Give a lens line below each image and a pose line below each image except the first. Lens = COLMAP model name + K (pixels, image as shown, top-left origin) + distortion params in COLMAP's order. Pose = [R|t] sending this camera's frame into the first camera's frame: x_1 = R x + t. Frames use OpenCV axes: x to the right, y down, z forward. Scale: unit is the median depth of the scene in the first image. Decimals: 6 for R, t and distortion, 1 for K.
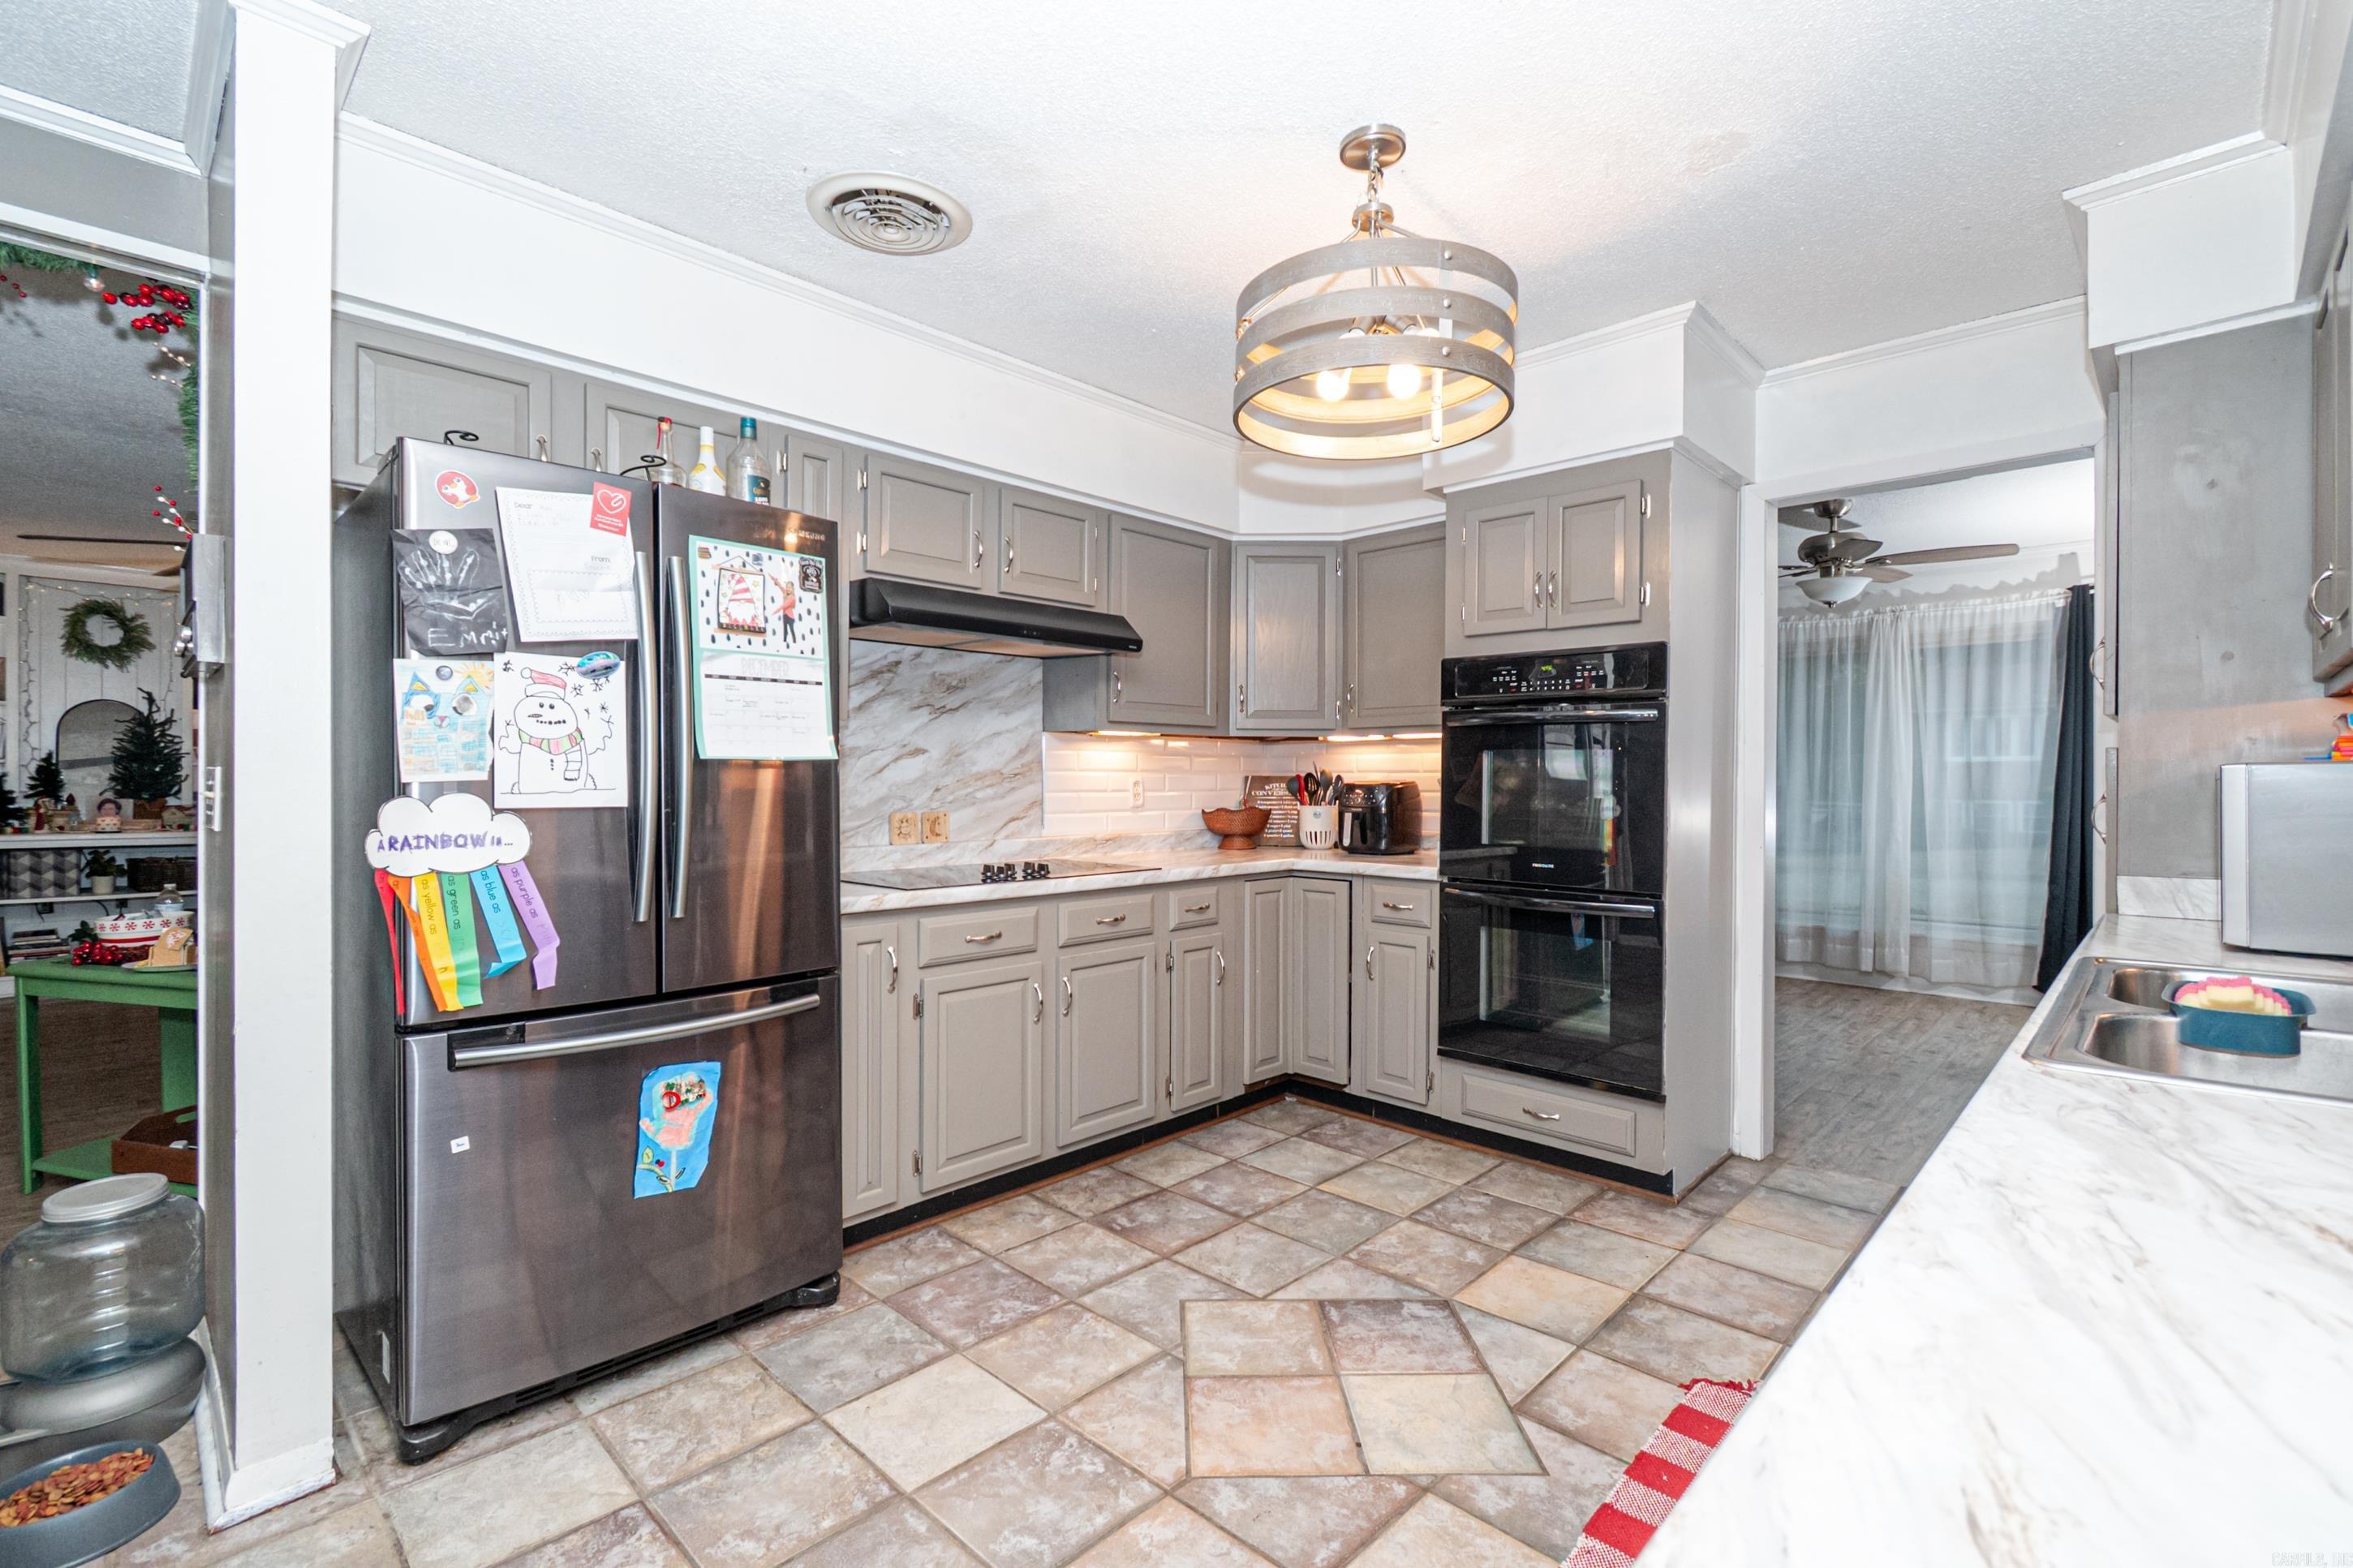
lens RADIAL K [[1044.1, 0, 1176.5], [0, 1044.1, 784.0], [0, 0, 1]] dist [0.014743, -0.008257]
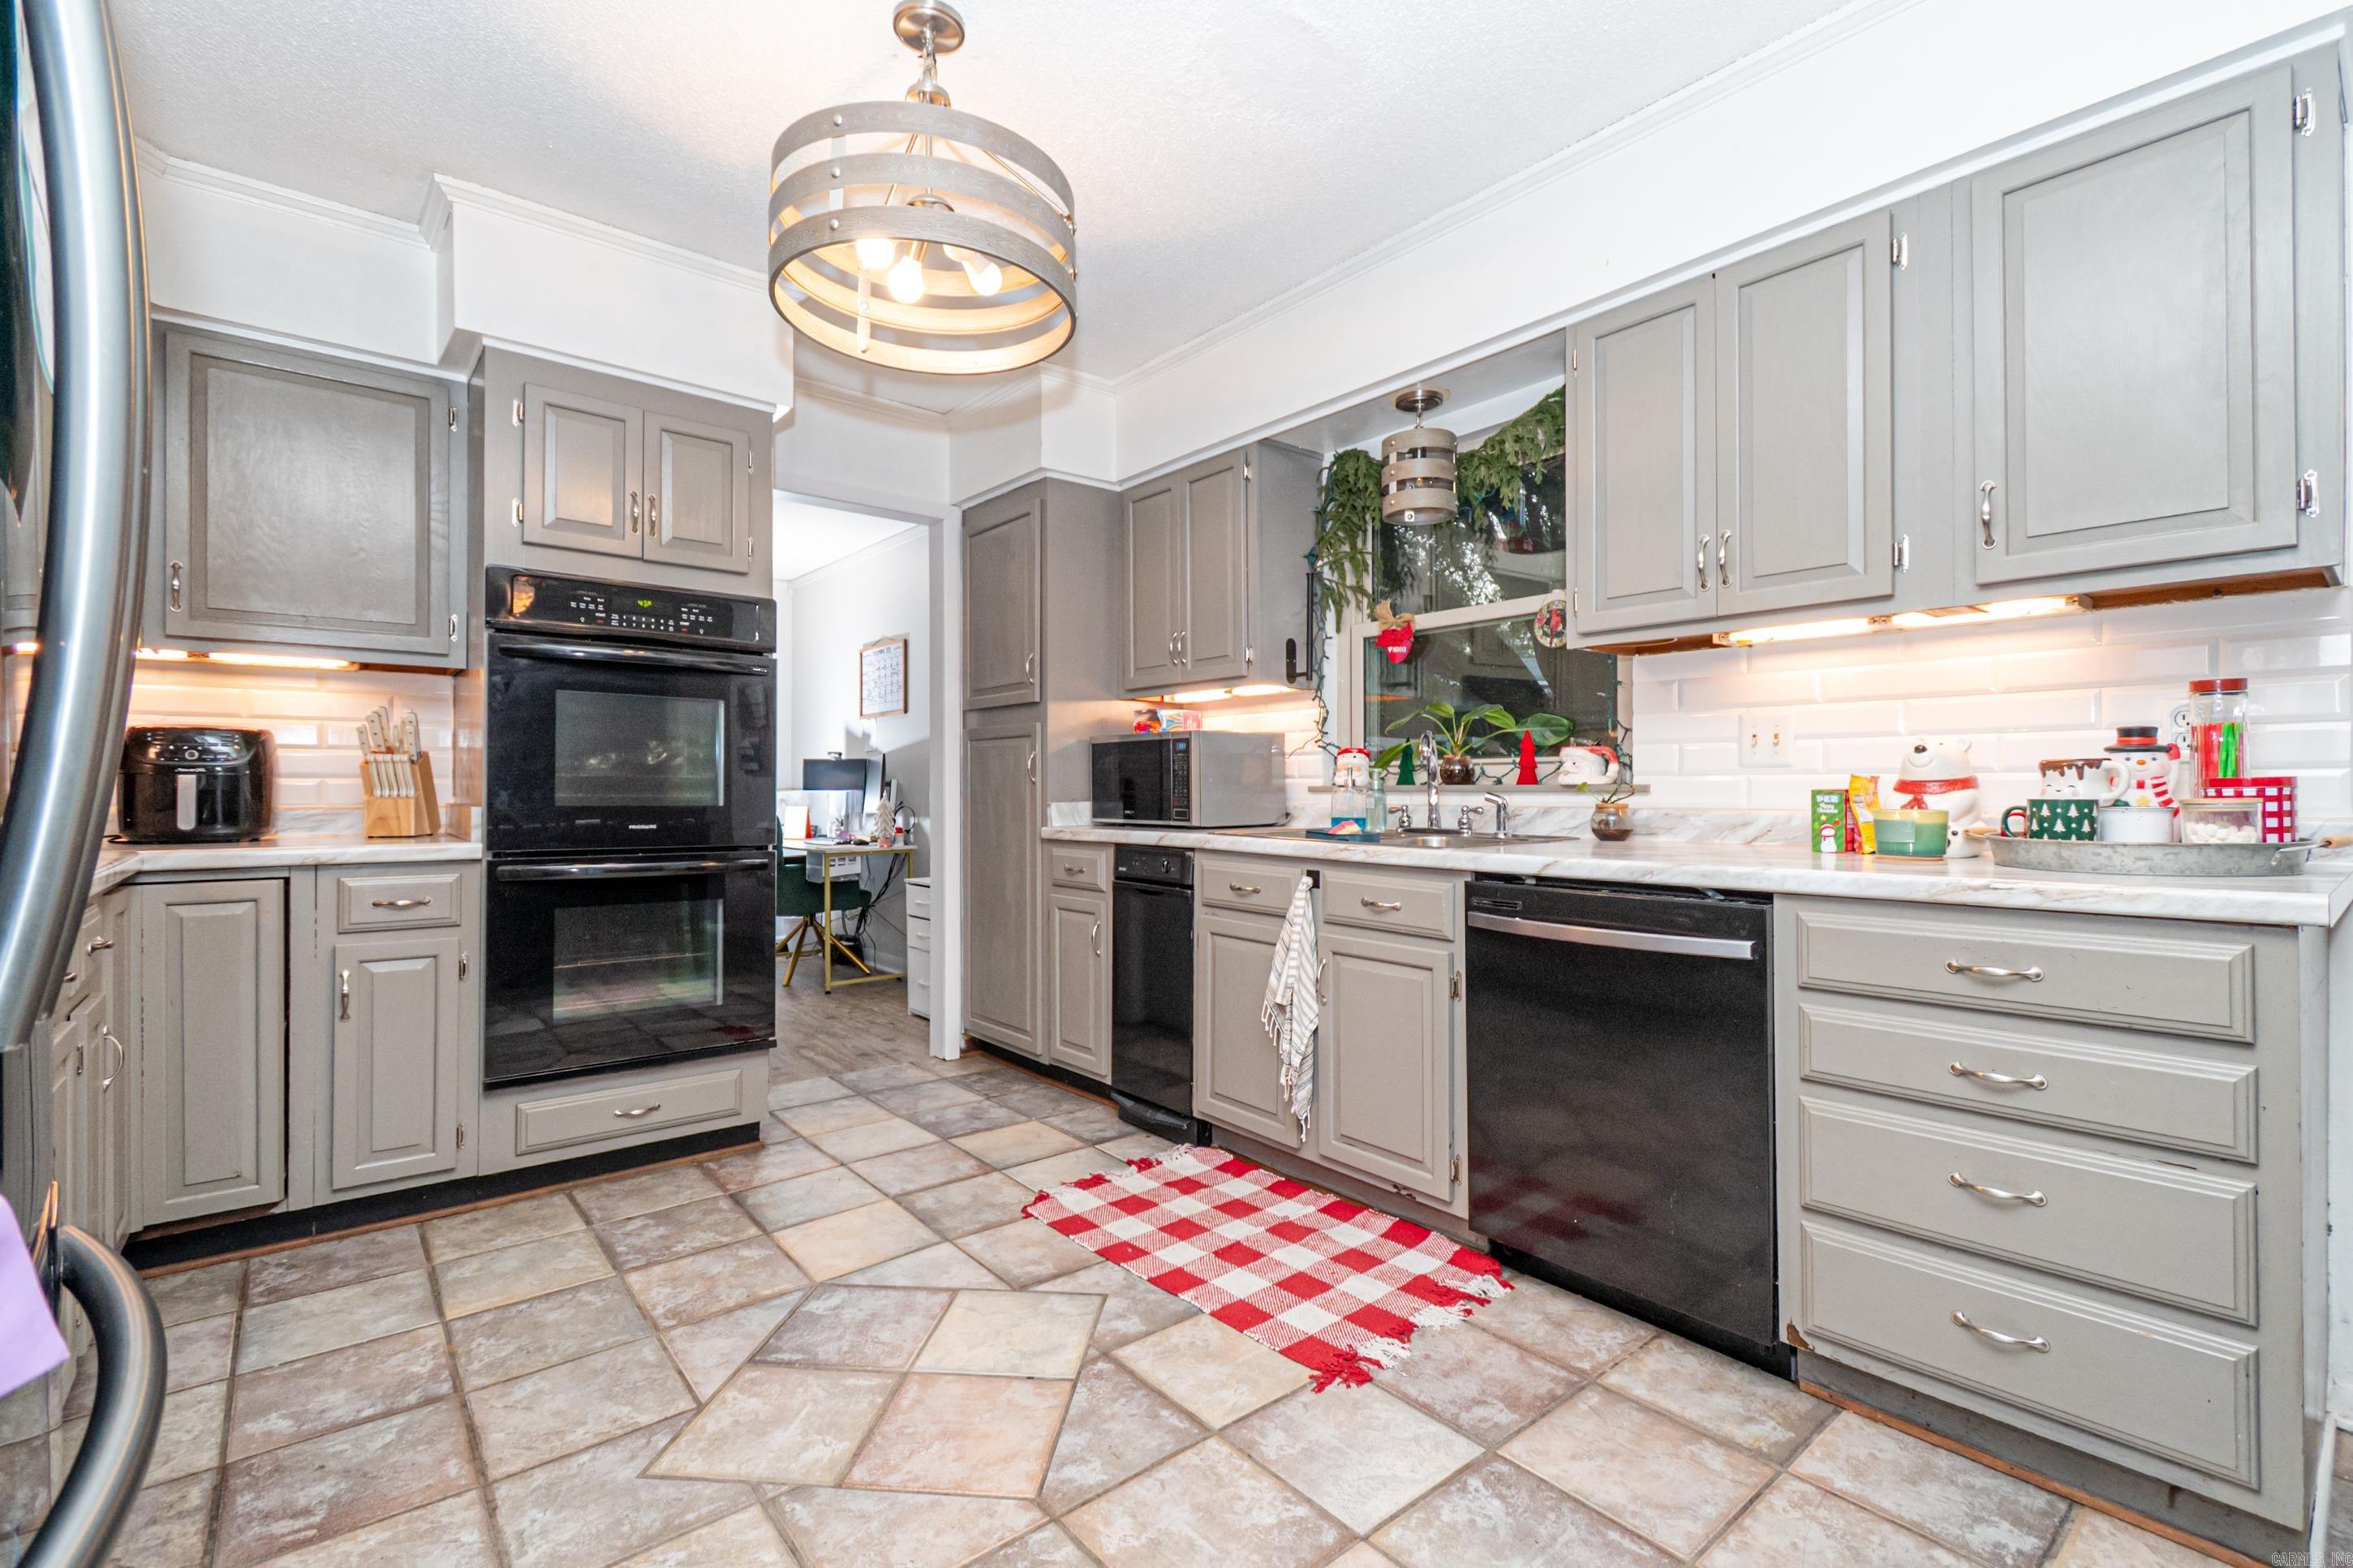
lens RADIAL K [[1044.1, 0, 1176.5], [0, 1044.1, 784.0], [0, 0, 1]] dist [0.014743, -0.008257]
pose [[0.107068, 0.004408, 0.994242, -0.526274], [0.003236, 0.999983, -0.004782, 0.052439], [-0.994246, 0.003729, 0.107052, 0.503853]]
